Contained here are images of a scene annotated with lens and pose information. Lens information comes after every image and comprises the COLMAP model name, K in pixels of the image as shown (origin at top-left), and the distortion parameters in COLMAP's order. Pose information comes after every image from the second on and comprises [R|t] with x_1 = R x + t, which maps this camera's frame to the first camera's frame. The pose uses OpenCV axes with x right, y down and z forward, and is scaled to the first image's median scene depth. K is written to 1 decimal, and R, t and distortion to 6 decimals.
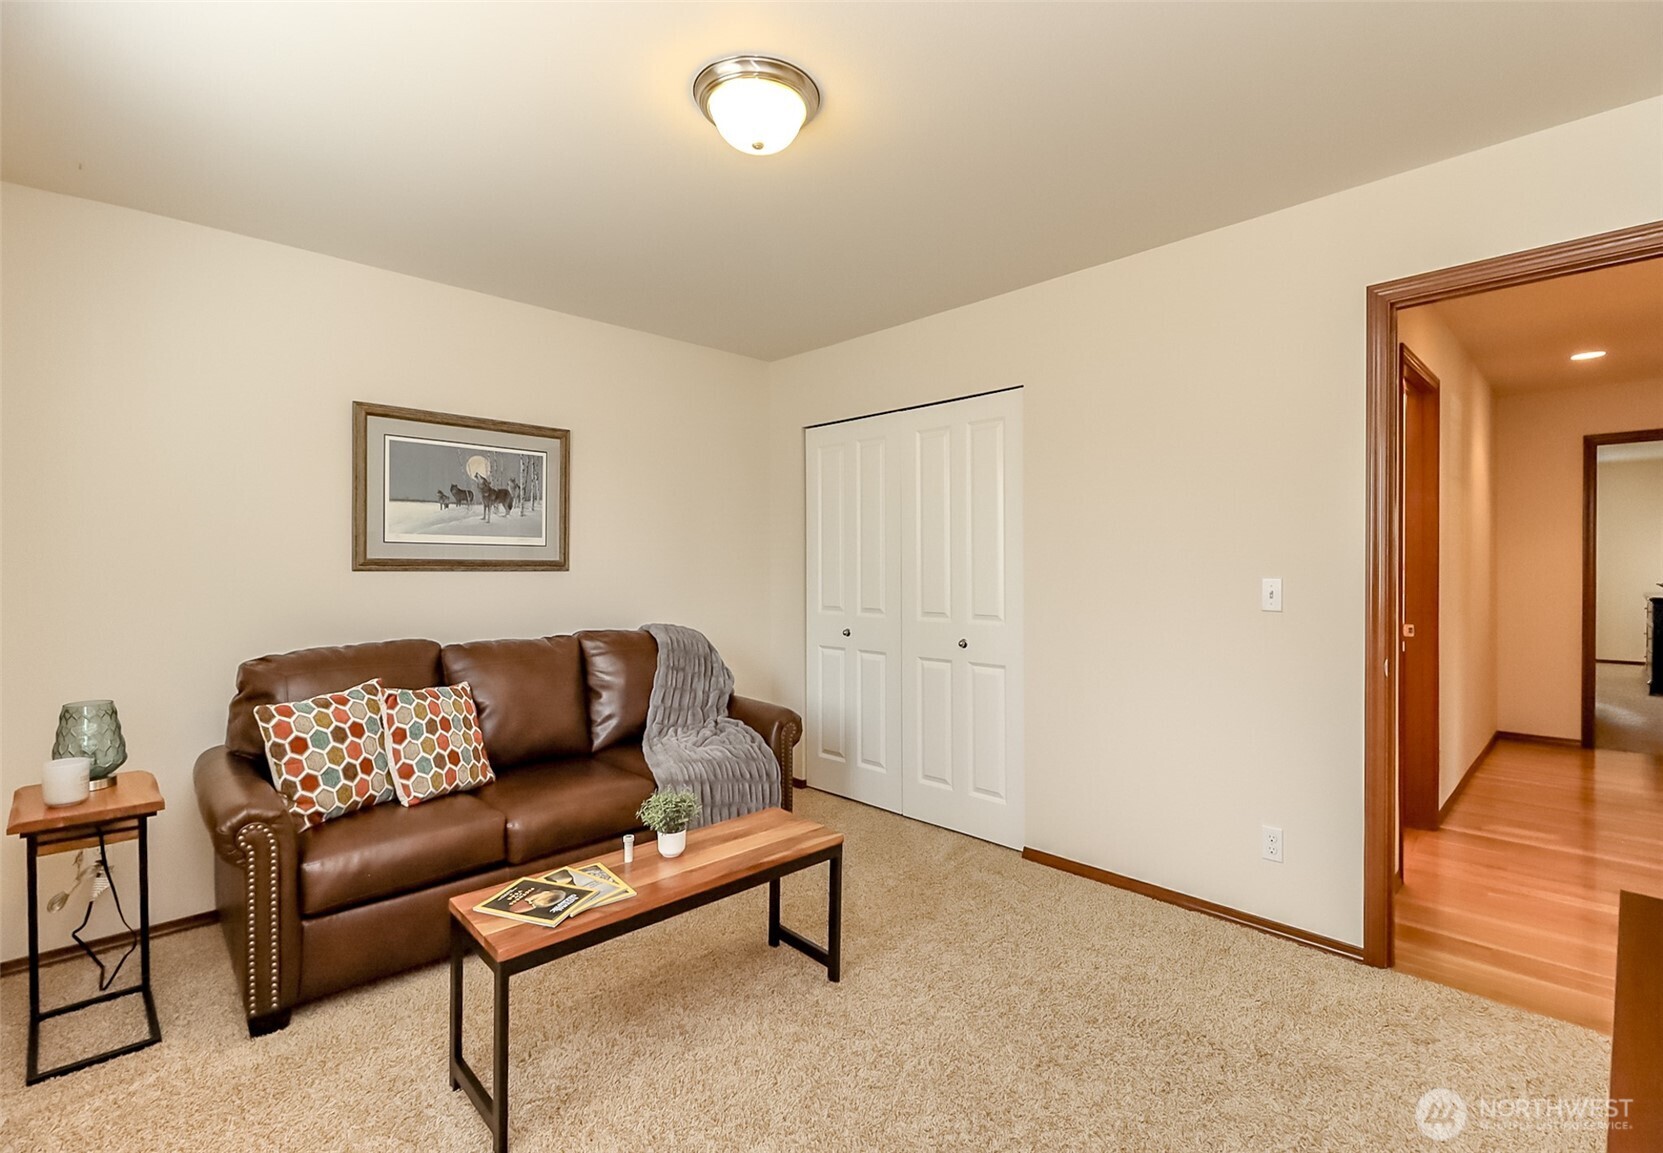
lens RADIAL K [[764.4, 0, 831.5], [0, 764.4, 576.5], [0, 0, 1]] dist [0.001073, 0.000065]
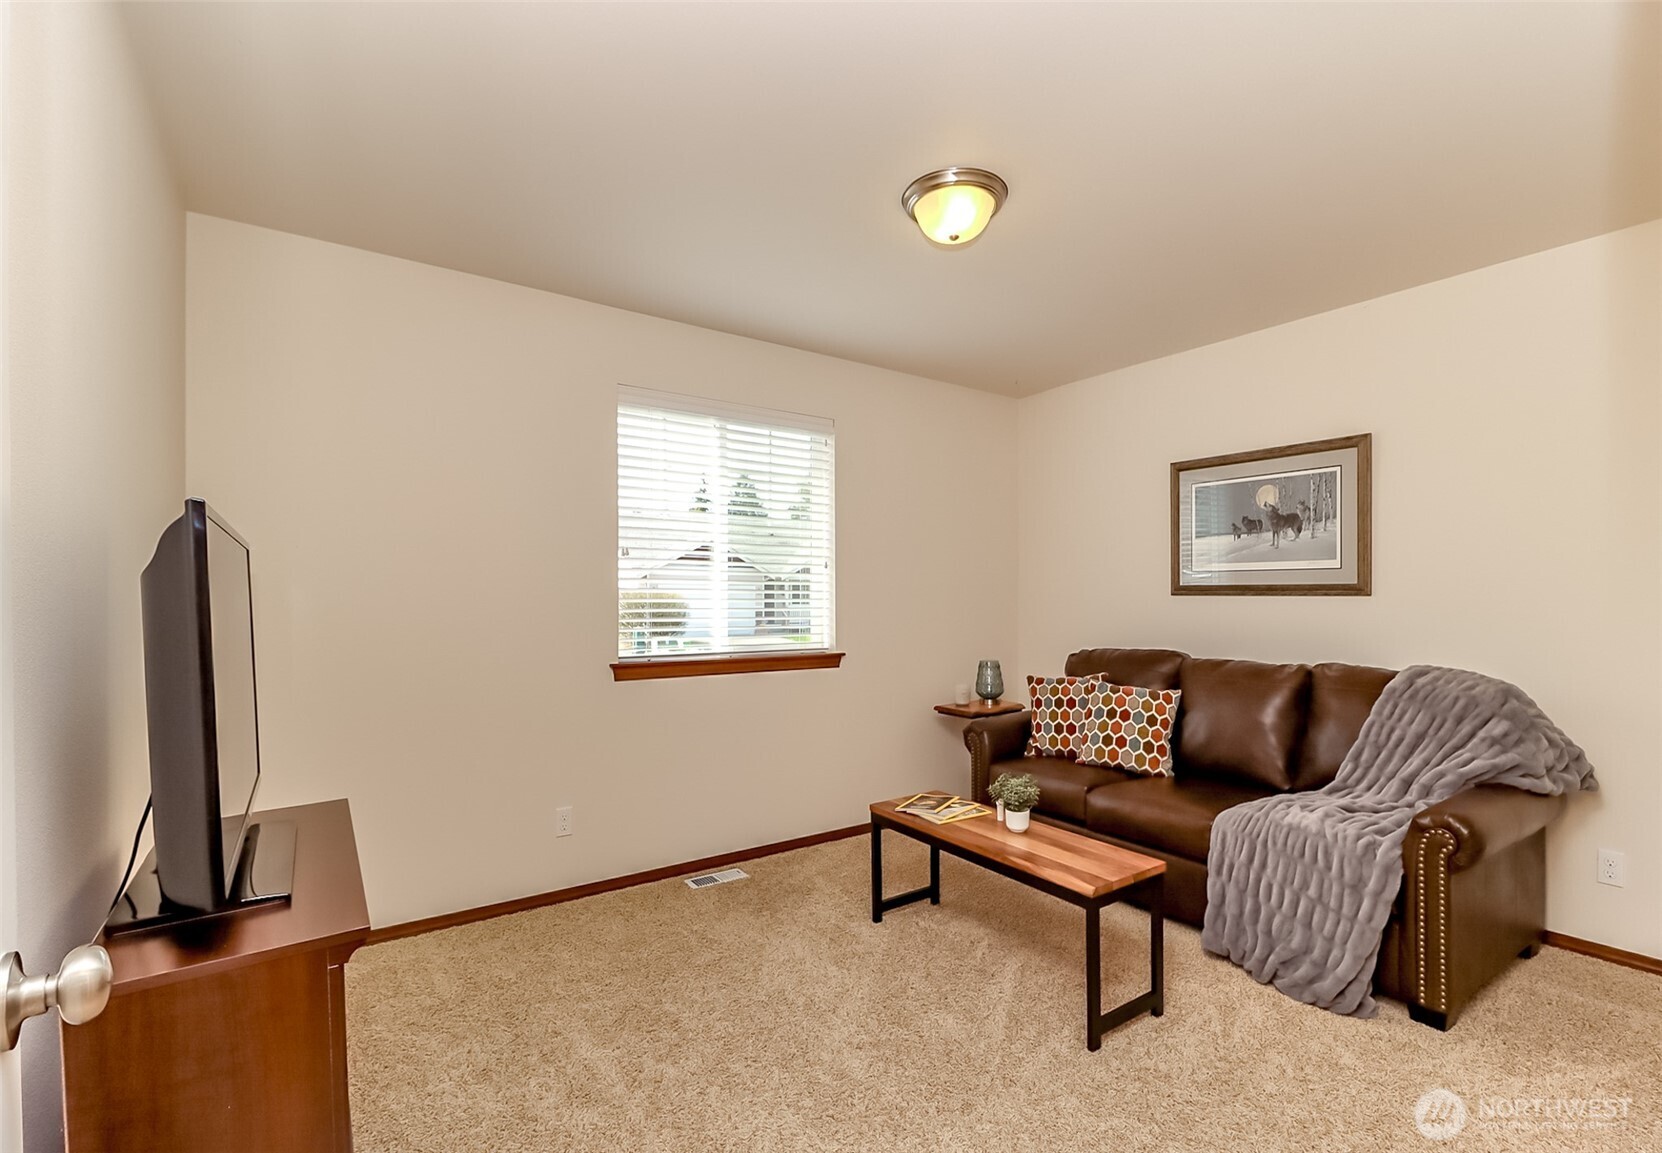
lens RADIAL K [[758.1, 0, 837.6], [0, 758.1, 589.6], [0, 0, 1]] dist [0.029449, -0.020695]
pose [[-0.161265, -0.000594, -0.986911, 0.665937], [-0.005788, 0.999983, 0.000344, -0.011799], [0.986894, 0.005768, -0.161266, 0.587810]]
